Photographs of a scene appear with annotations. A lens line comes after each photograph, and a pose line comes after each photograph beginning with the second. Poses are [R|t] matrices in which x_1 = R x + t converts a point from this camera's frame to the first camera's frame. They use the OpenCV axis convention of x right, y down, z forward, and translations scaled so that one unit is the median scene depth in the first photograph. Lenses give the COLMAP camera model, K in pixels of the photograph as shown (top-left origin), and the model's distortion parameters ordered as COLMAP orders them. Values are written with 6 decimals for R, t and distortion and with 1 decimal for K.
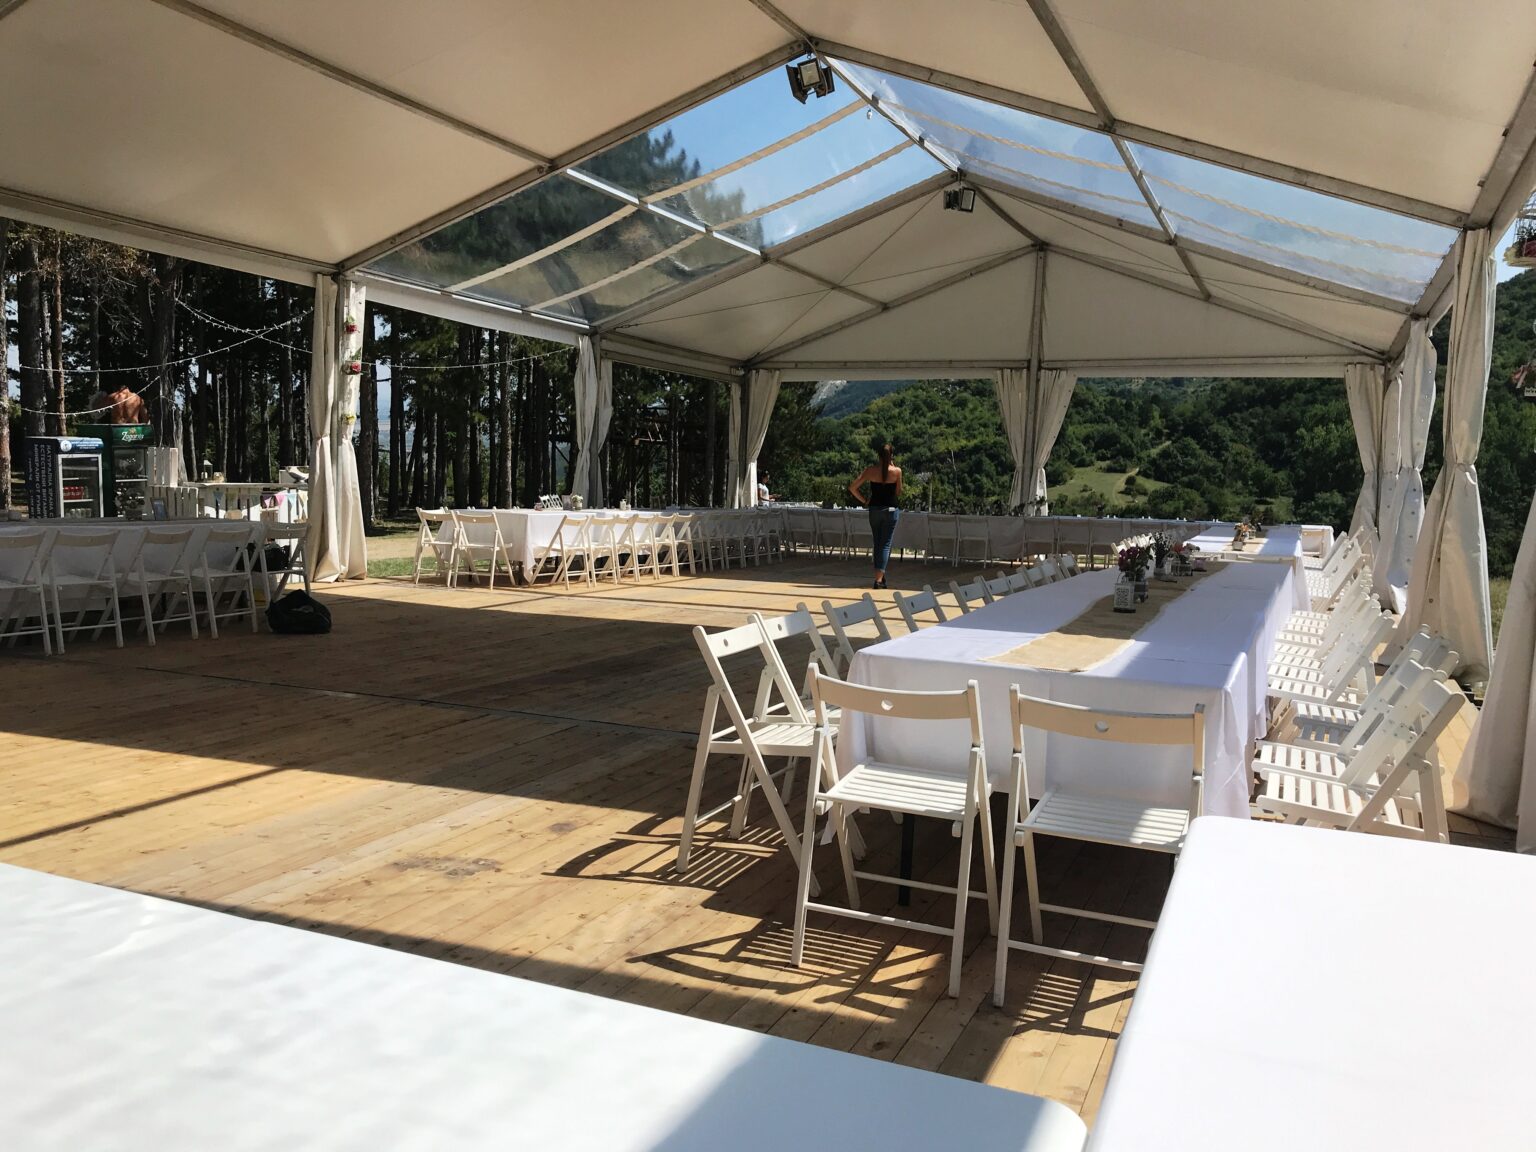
lens RADIAL K [[1245.3, 0, 768.0], [0, 1245.3, 576.0], [0, 0, 1]] dist [0.038967, -0.003432]
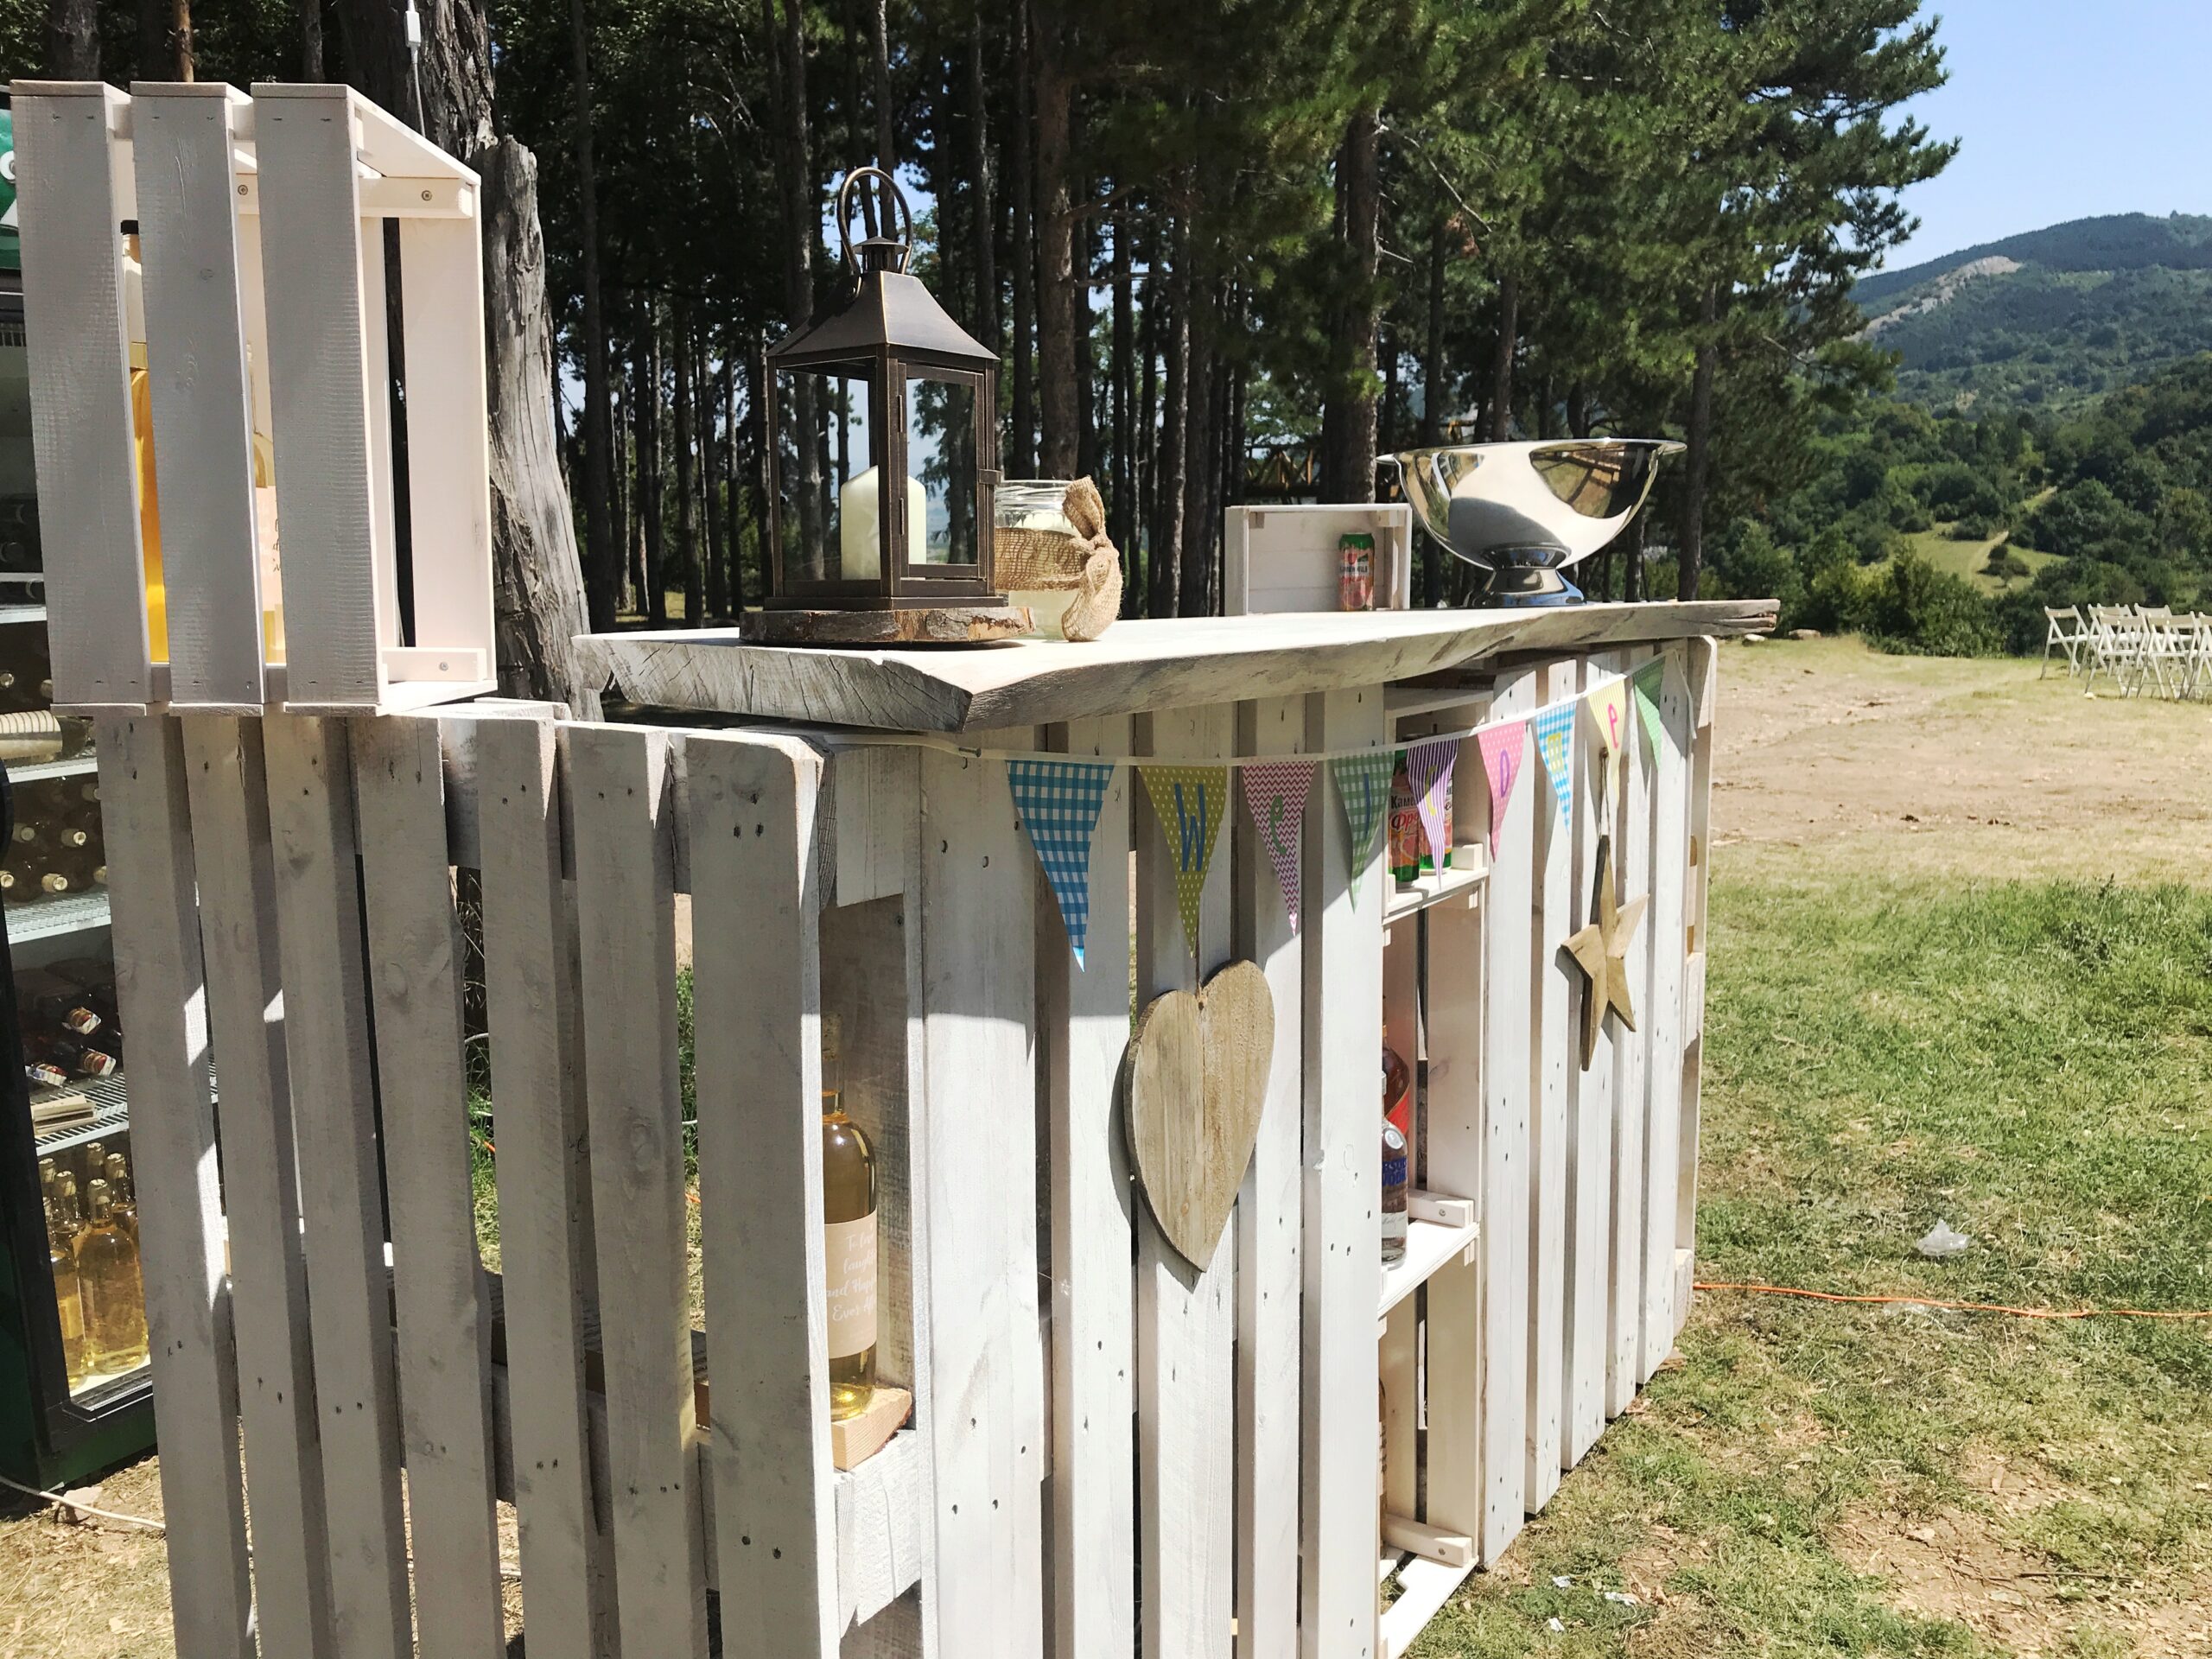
lens RADIAL K [[1820.4, 0, 1094.2], [0, 1820.4, 767.9], [0, 0, 1]] dist [-0.004123, 0.005844]
pose [[0.988714, -0.012381, -0.149303, -0.409278], [0.016849, 0.999446, 0.028695, -0.067648], [0.148865, -0.030887, 0.988375, 0.877267]]
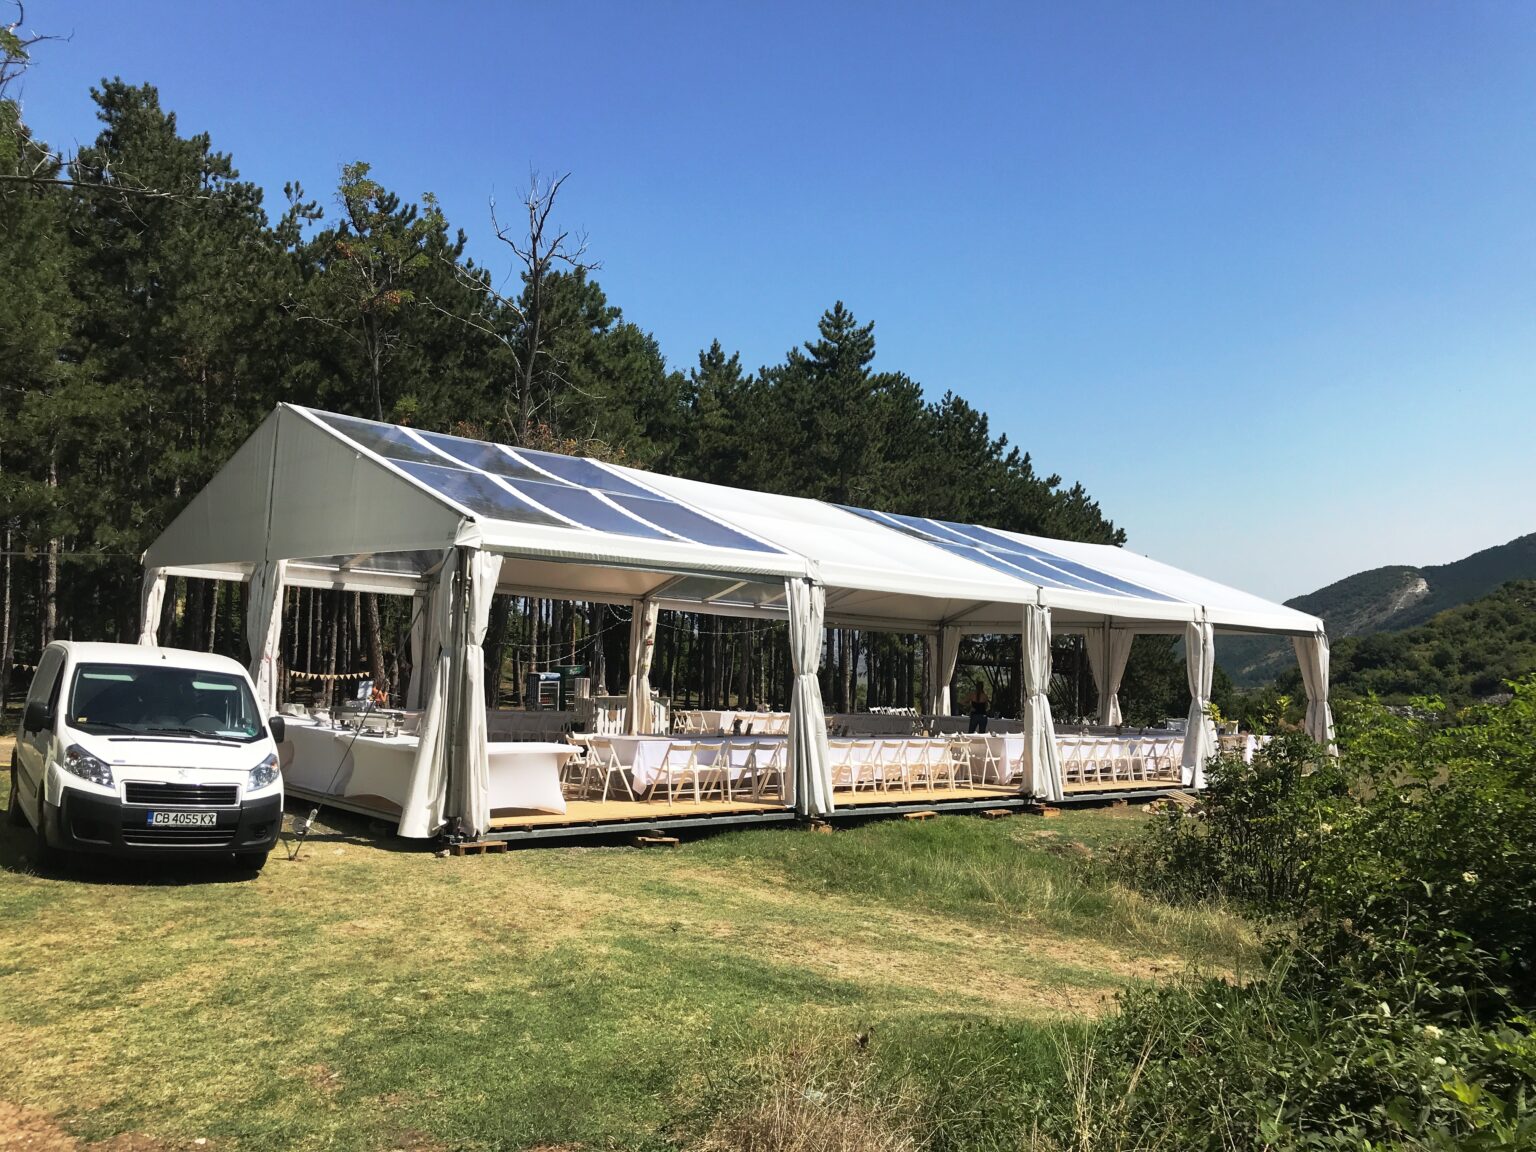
lens RADIAL K [[1245.3, 0, 768.0], [0, 1245.3, 576.0], [0, 0, 1]] dist [0.038967, -0.003432]
pose [[0.911770, -0.024070, -0.409996, 0.589333], [-0.046118, 0.985967, -0.160443, 0.041530], [0.408104, 0.165195, 0.897865, -0.673974]]
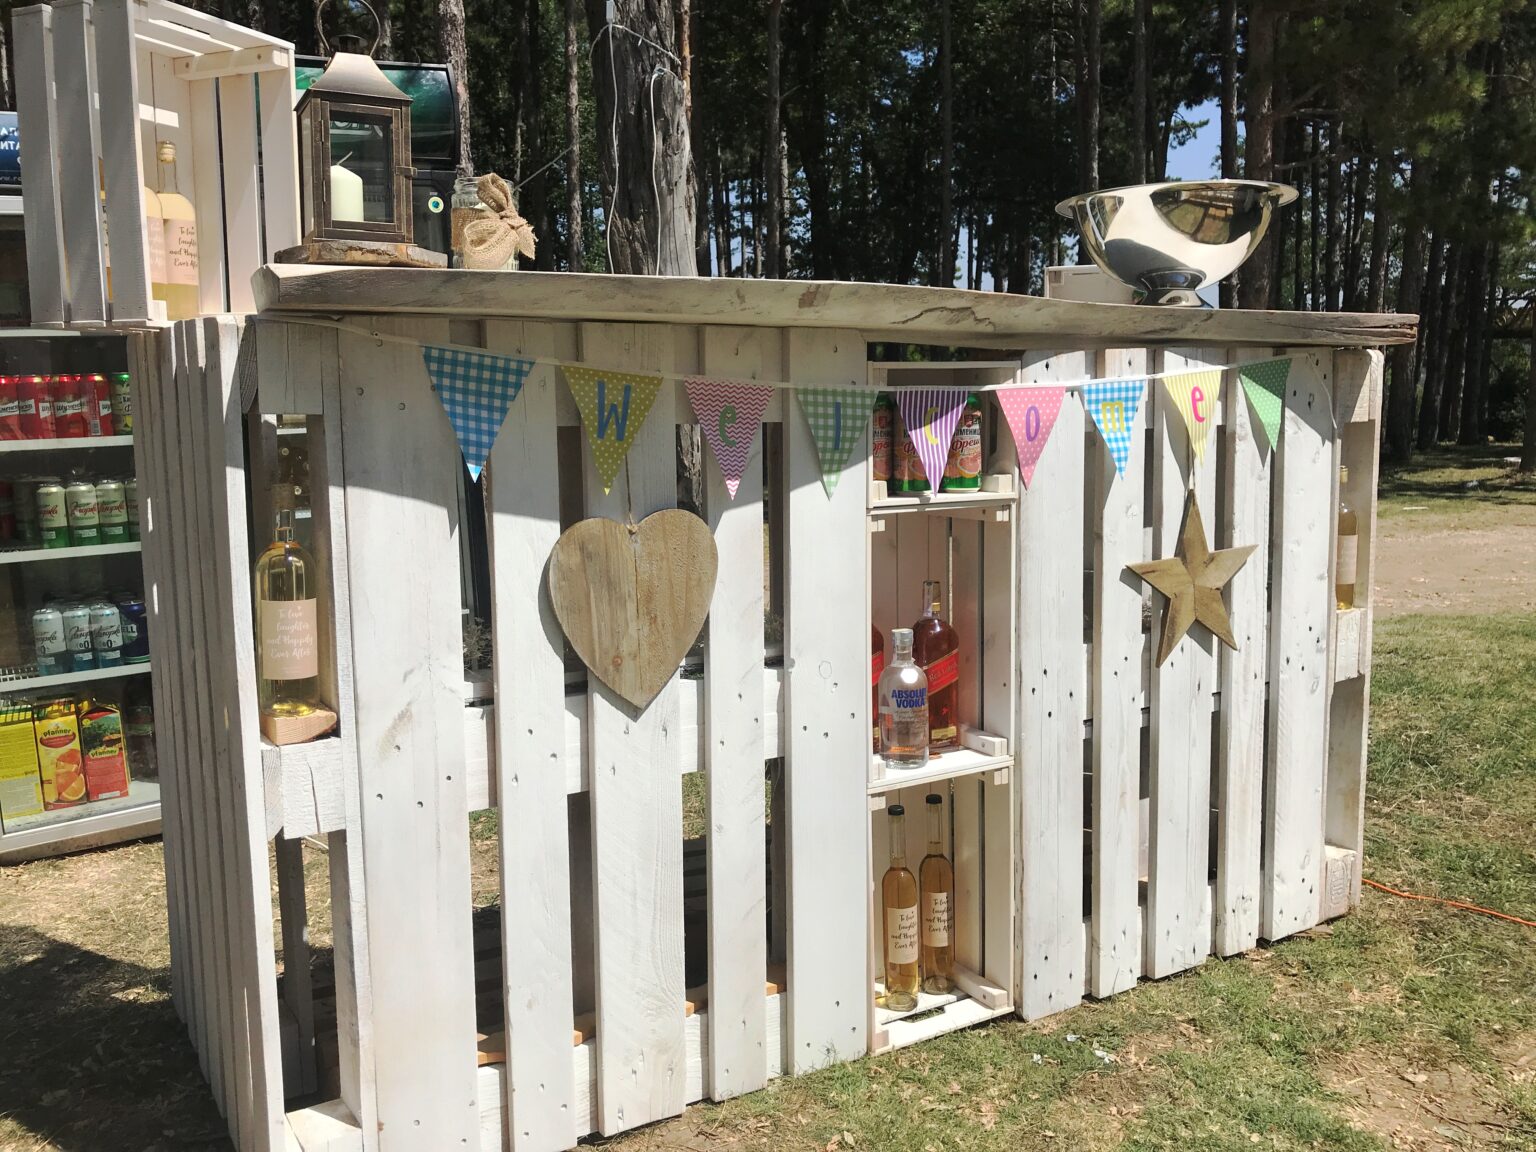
lens RADIAL K [[1265.6, 0, 769.7], [0, 1265.6, 547.7], [0, 0, 1]] dist [0.001819, -0.009119]
pose [[0.819012, 0.035291, -0.572690, -0.343684], [-0.021110, 0.999284, 0.031390, -0.052858], [0.573388, -0.013619, 0.819171, 0.897350]]
